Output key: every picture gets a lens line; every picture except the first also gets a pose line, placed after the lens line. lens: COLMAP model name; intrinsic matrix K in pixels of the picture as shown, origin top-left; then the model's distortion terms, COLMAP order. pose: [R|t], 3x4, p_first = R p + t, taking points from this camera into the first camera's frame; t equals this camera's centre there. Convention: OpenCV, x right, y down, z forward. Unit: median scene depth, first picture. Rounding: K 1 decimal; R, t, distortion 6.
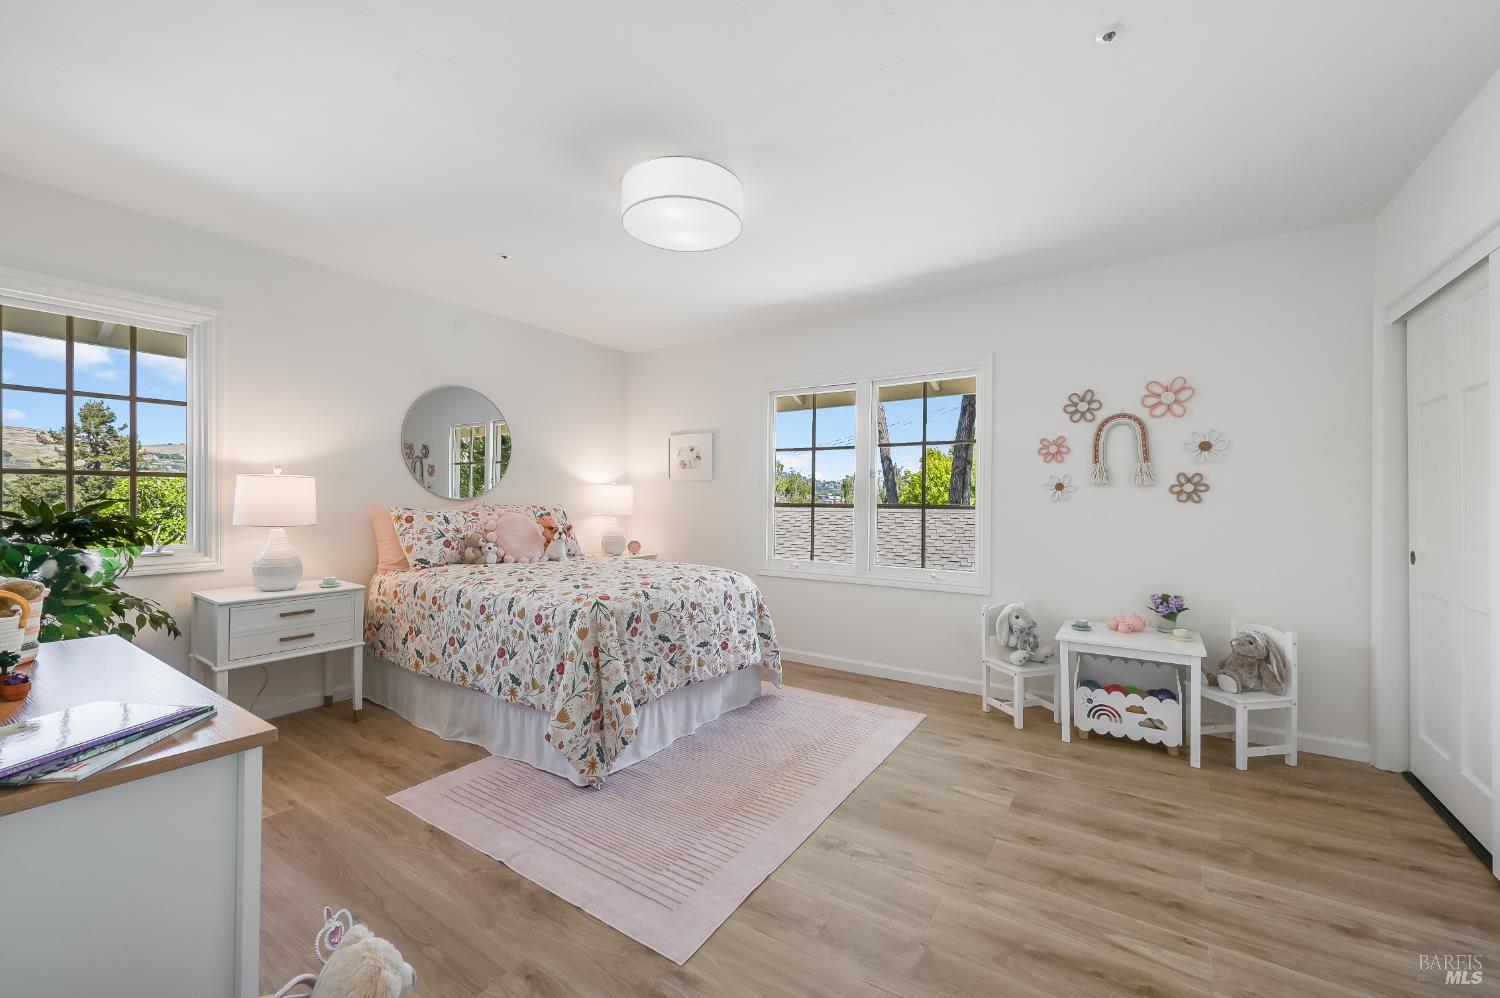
lens RADIAL K [[591.3, 0, 746.4], [0, 591.3, 488.8], [0, 0, 1]] dist [0.001715, 0.000176]
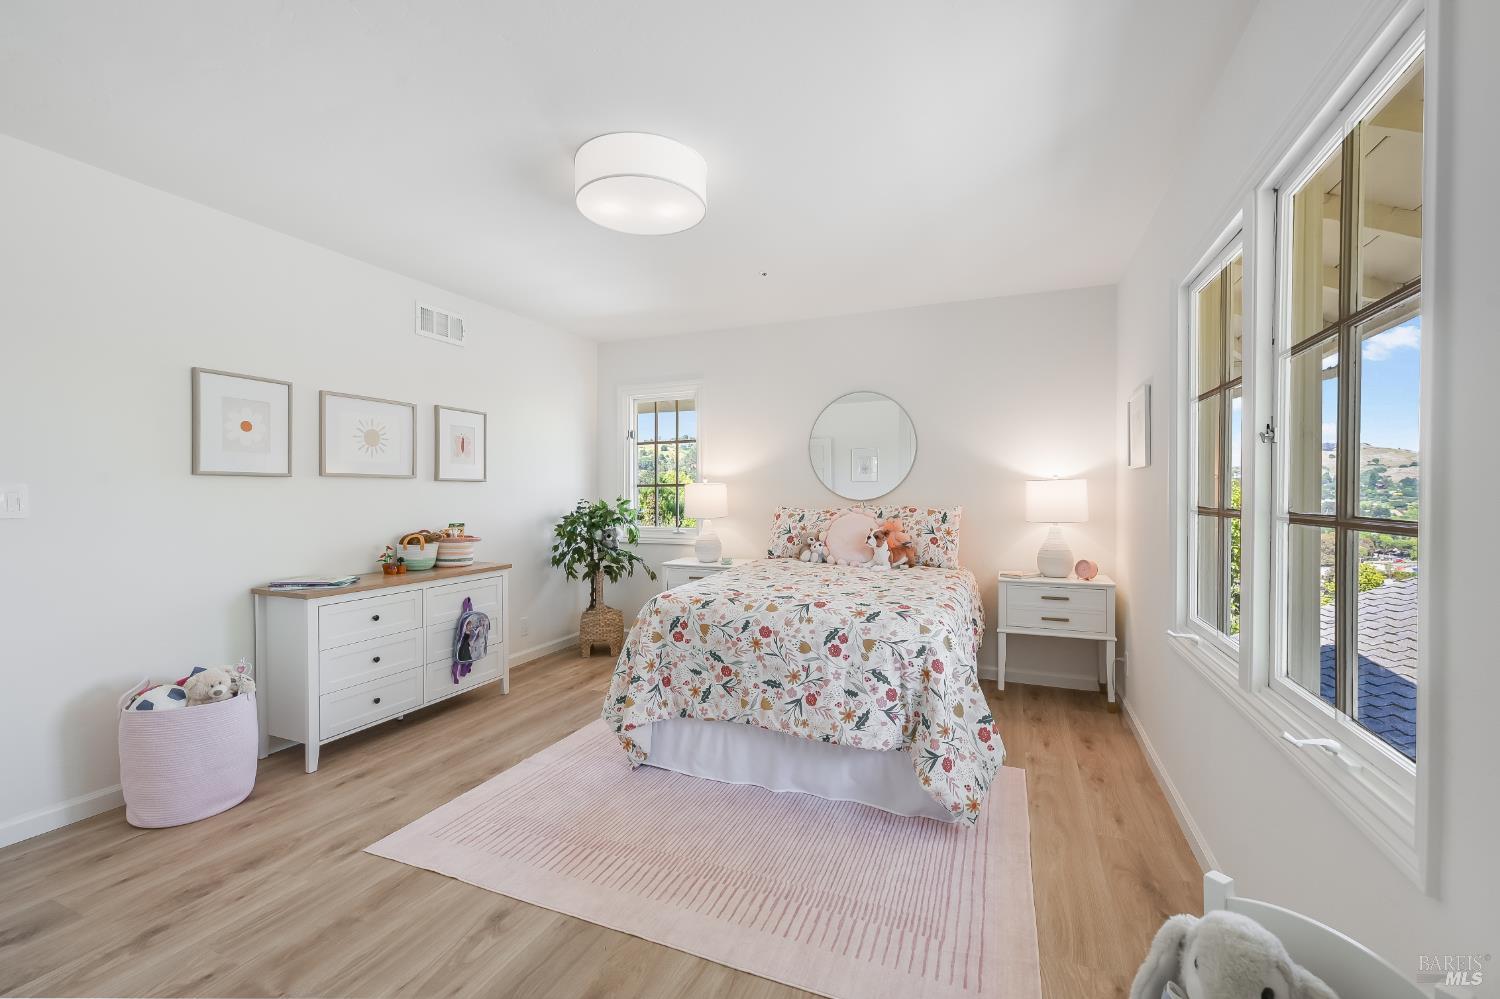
lens RADIAL K [[613.5, 0, 750.0], [0, 613.5, 499.5], [0, 0, 1]] dist [0.000110, 0.000054]
pose [[0.196845, -0.001001, -0.980434, 0.753903], [0.018894, 0.999818, 0.002772, 0.016080], [0.980253, -0.019070, 0.196828, 0.852038]]
